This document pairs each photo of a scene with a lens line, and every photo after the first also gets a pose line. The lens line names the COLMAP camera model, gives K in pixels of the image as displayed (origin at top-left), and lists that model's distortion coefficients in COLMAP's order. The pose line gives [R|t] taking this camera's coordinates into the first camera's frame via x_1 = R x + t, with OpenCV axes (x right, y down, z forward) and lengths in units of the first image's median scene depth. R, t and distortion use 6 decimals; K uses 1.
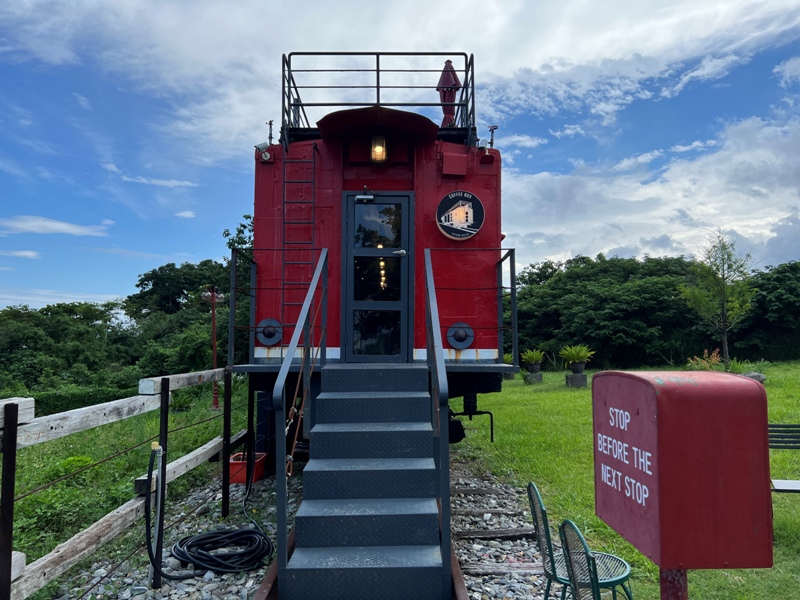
lens RADIAL K [[584.1, 0, 400.0], [0, 584.1, 300.0], [0, 0, 1]] dist [0.114667, -0.186772]
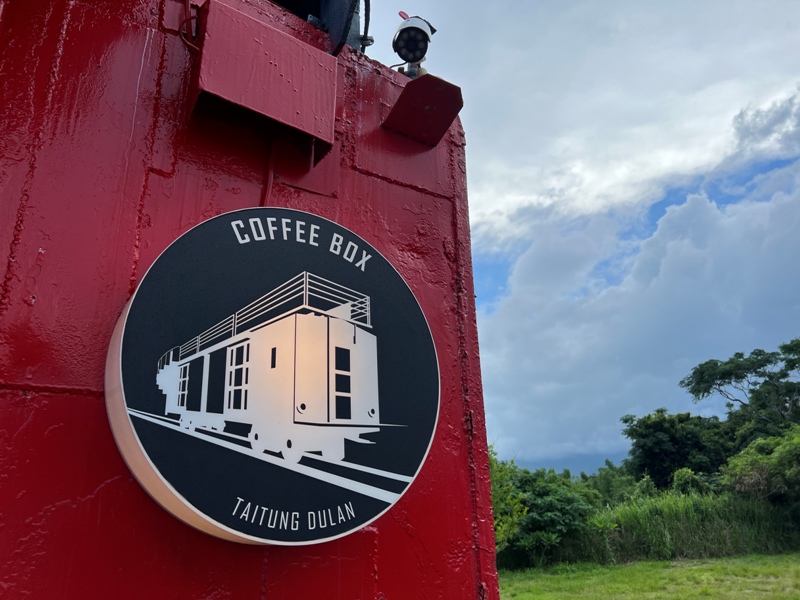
lens RADIAL K [[596.4, 0, 400.0], [0, 596.4, 300.0], [0, 0, 1]] dist [0.081466, -0.107412]
pose [[0.853100, 0.158518, 0.497084, 0.048590], [-0.009773, 0.957417, -0.288544, -0.118671], [-0.521656, 0.241299, 0.818321, 0.865748]]
